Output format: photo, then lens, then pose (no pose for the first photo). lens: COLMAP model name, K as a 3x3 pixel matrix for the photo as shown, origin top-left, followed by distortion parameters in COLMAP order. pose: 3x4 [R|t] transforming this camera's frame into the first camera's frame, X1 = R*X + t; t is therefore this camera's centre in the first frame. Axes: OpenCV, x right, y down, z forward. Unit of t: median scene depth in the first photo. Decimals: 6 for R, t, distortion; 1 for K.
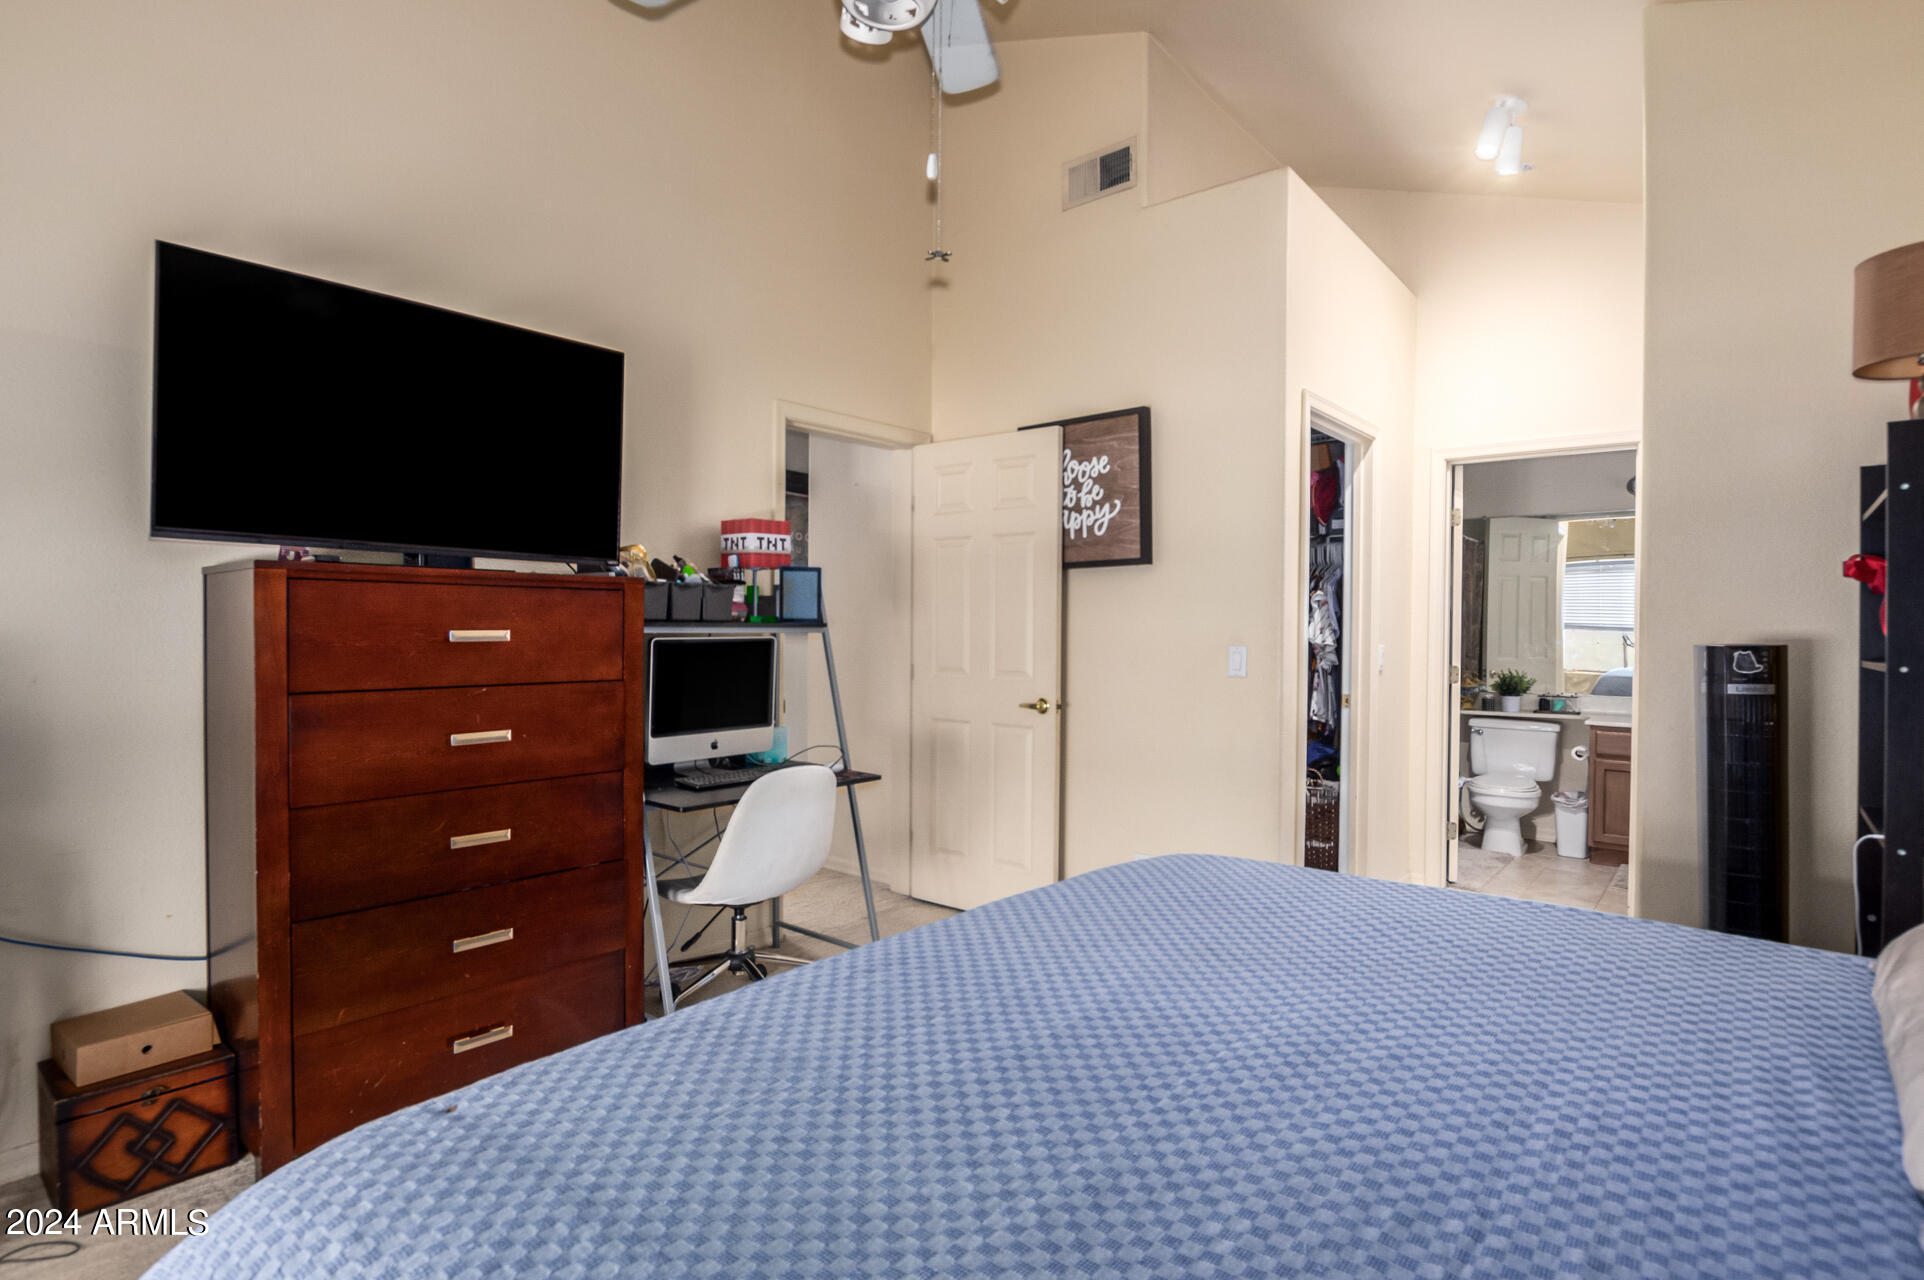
lens RADIAL K [[963.4, 0, 964.3], [0, 963.4, 640.8], [0, 0, 1]] dist [-0.037884, 0.003601]
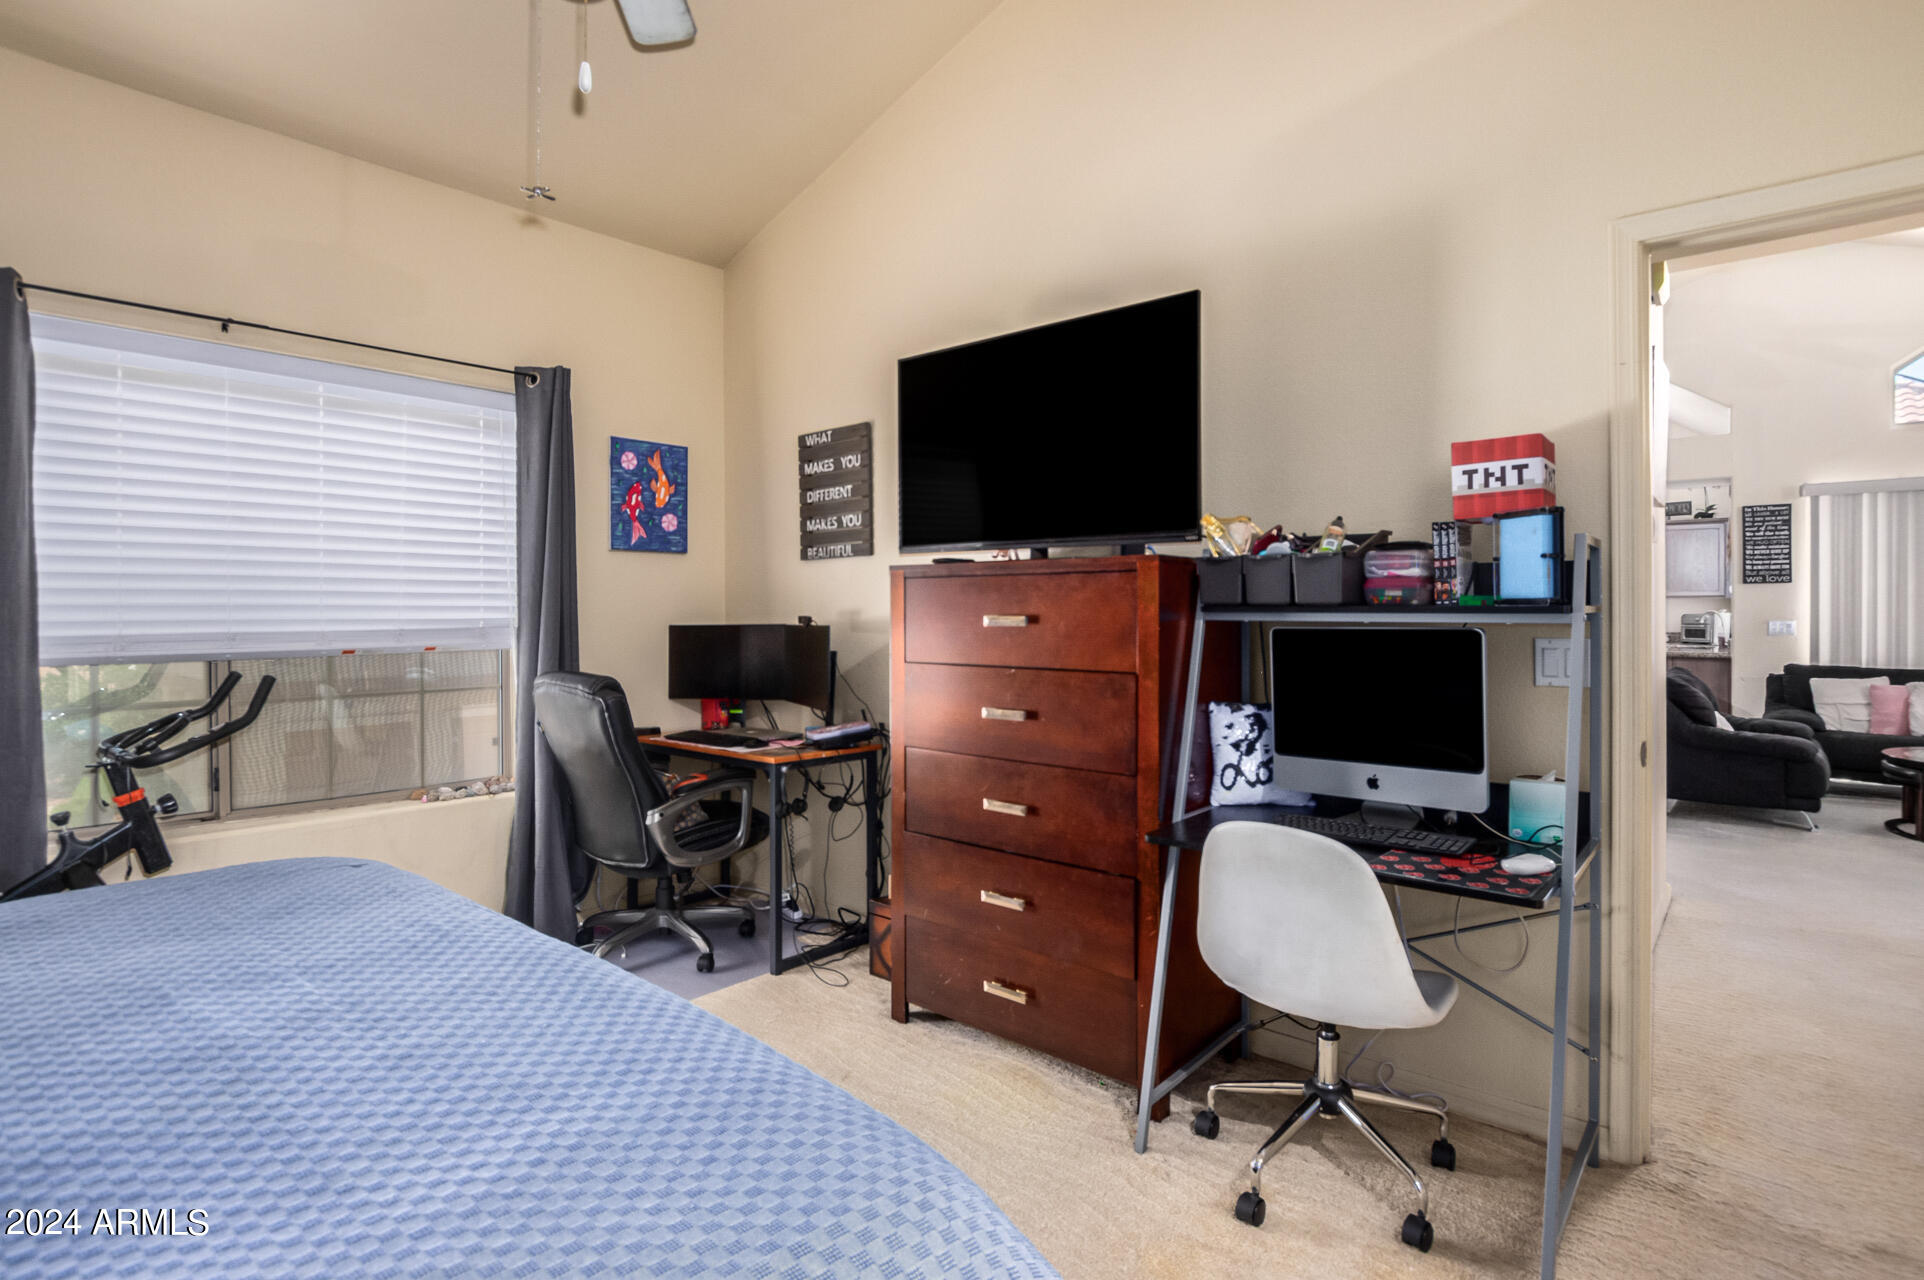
lens RADIAL K [[963.4, 0, 947.9], [0, 963.4, 625.0], [0, 0, 1]] dist [-0.037884, 0.003601]
pose [[-0.005153, 0.014166, -0.999886, 0.486235], [-0.010469, 0.999844, 0.014219, -0.013539], [0.999932, 0.010541, -0.005004, 0.774146]]
